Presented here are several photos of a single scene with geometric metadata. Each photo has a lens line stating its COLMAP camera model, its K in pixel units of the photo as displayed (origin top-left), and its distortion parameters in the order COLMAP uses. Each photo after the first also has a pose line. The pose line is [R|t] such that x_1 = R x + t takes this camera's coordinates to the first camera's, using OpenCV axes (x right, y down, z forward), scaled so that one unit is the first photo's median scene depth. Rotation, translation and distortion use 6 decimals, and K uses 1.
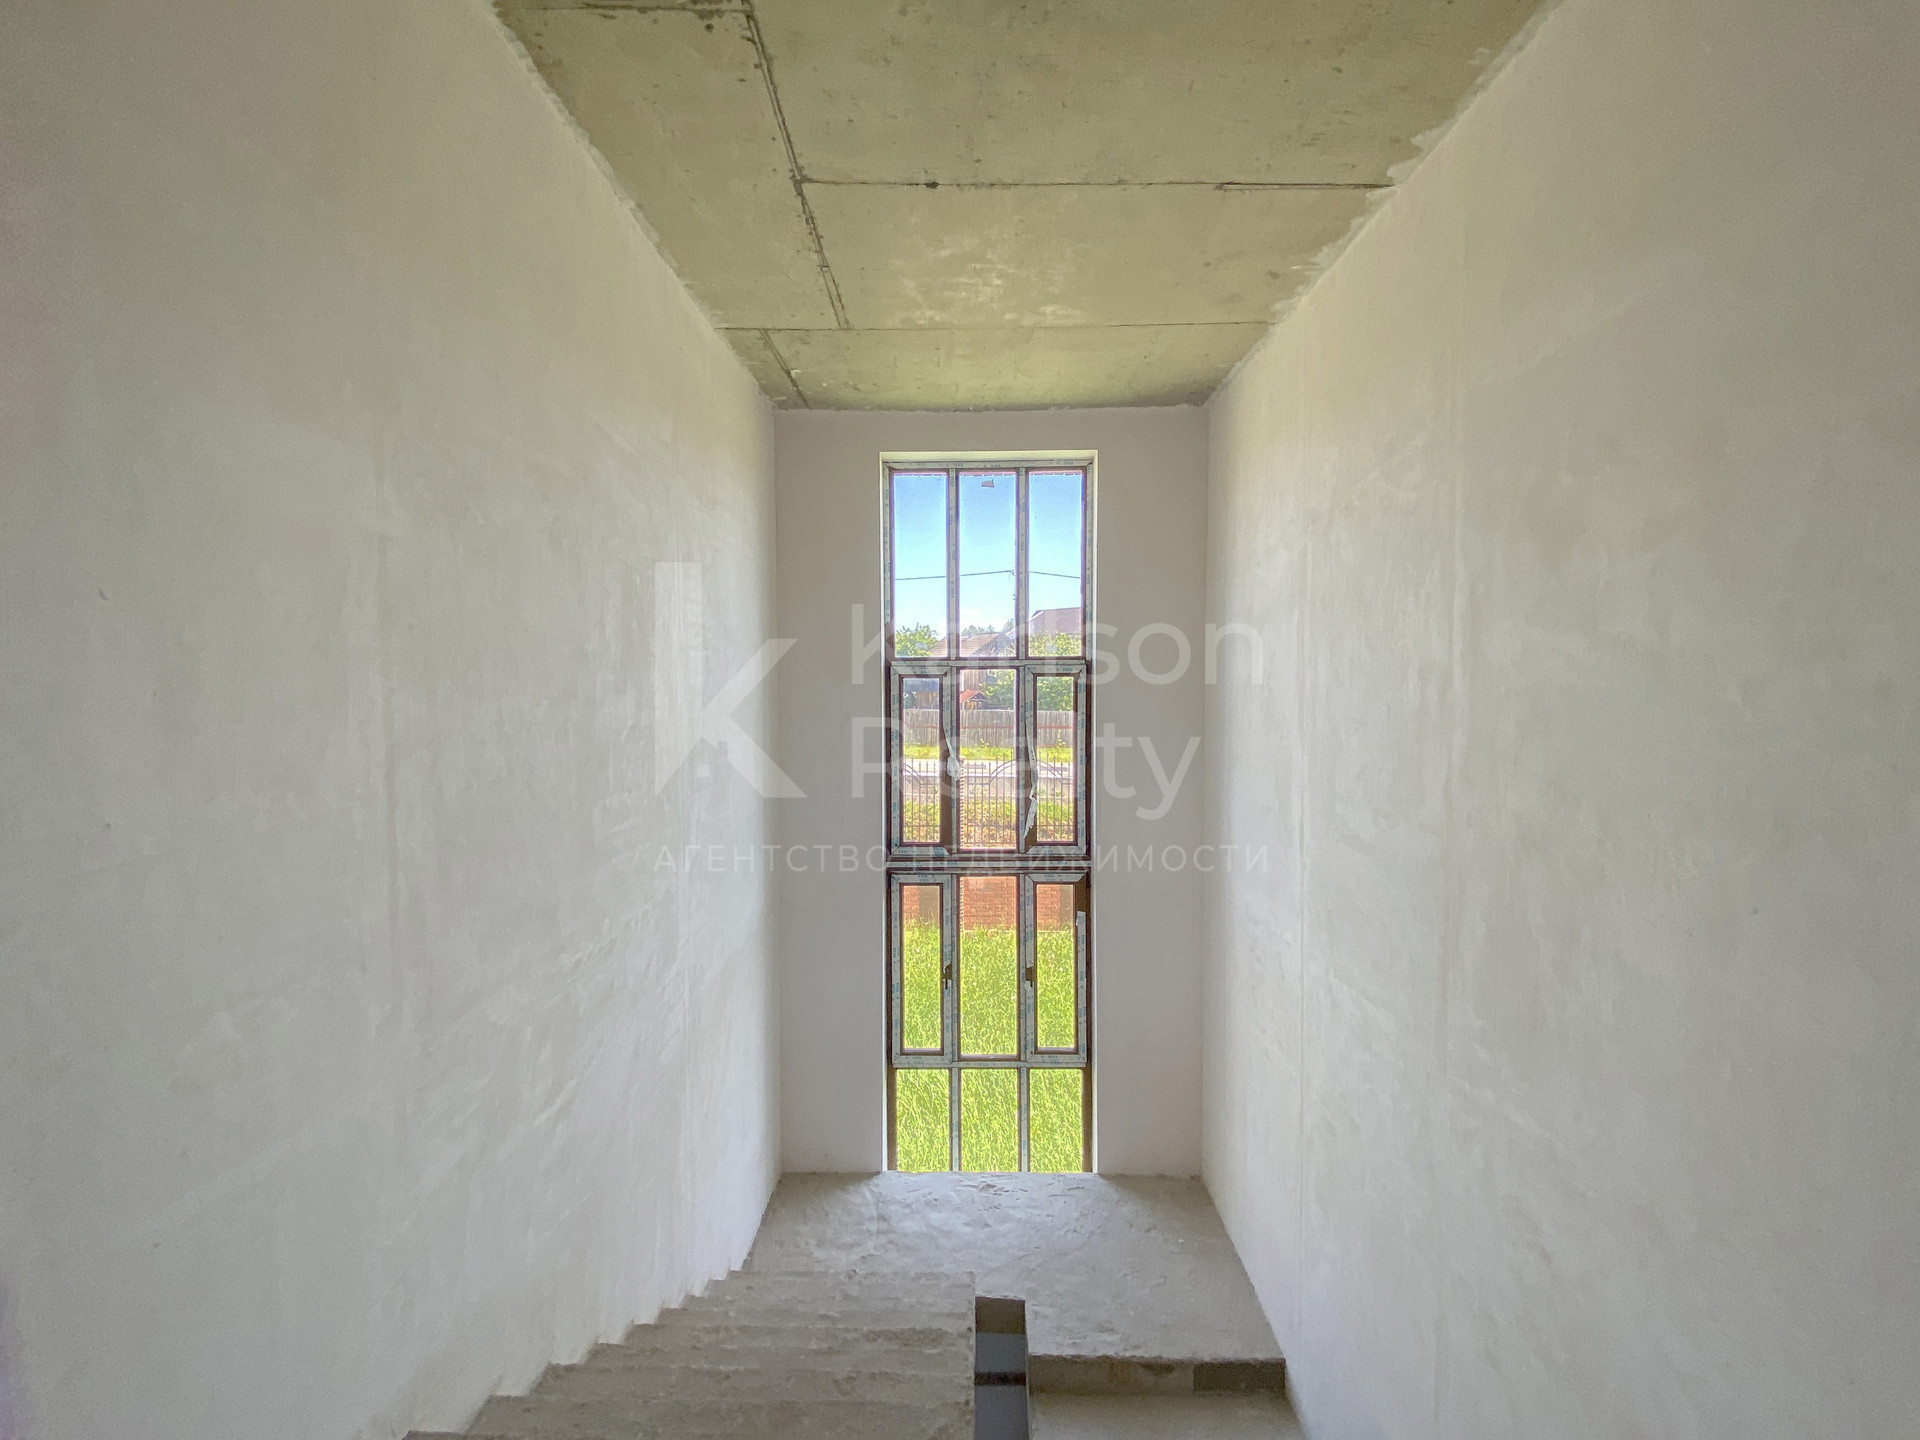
lens RADIAL K [[774.2, 0, 964.4], [0, 774.2, 703.9], [0, 0, 1]] dist [0.039752, -0.038935]
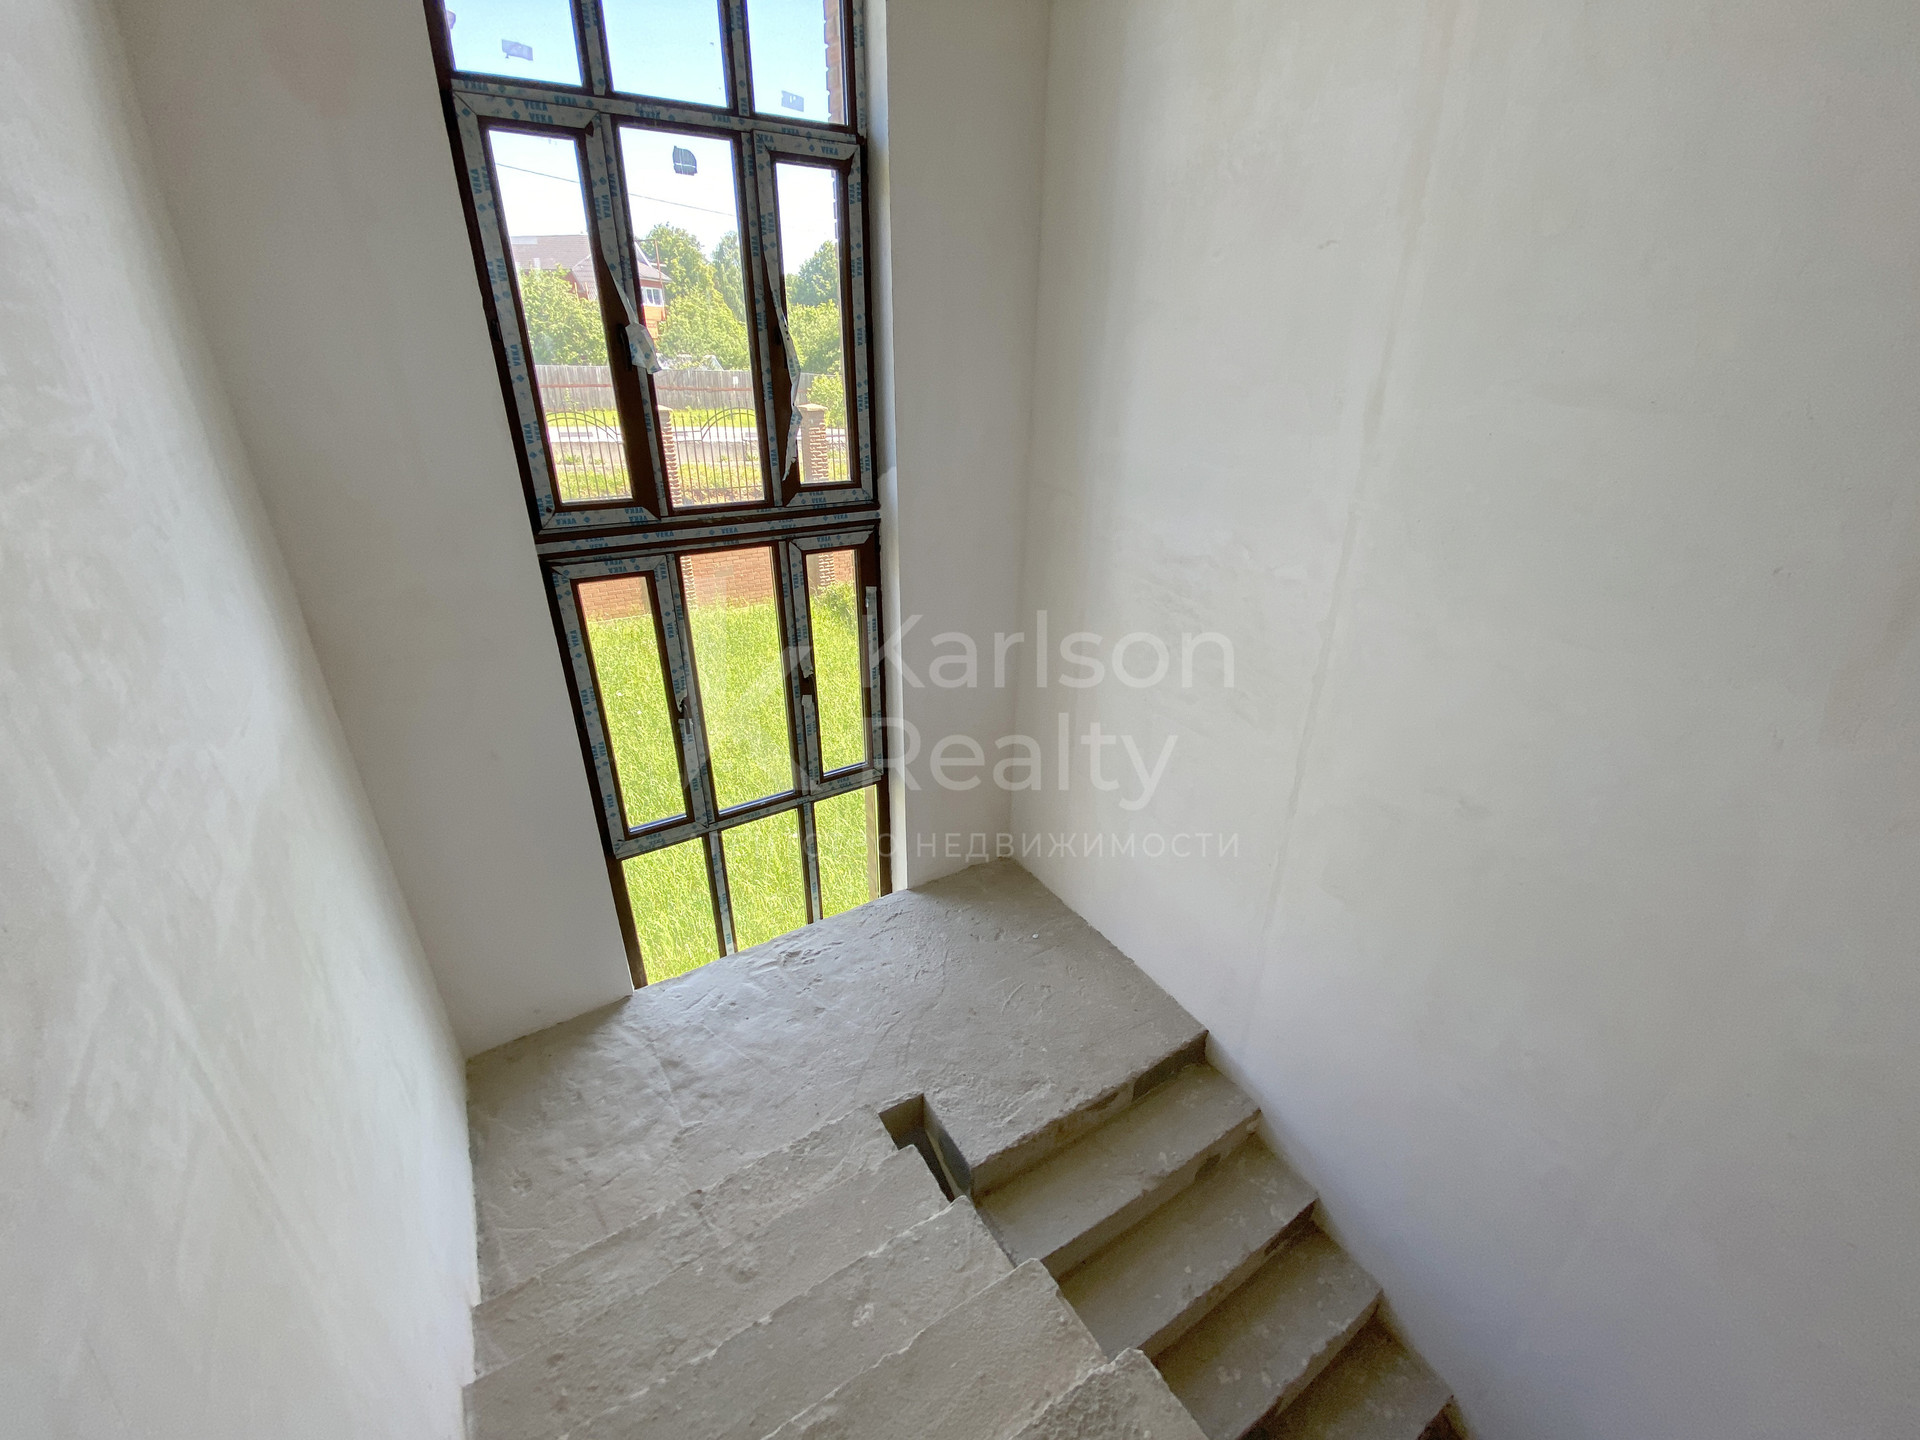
lens RADIAL K [[774.2, 0, 964.4], [0, 774.2, 703.9], [0, 0, 1]] dist [0.039752, -0.038935]
pose [[0.847612, -0.210035, 0.487277, -0.133892], [-0.014939, 0.908513, 0.417590, 0.076547], [-0.530406, -0.361234, 0.766929, 0.399772]]
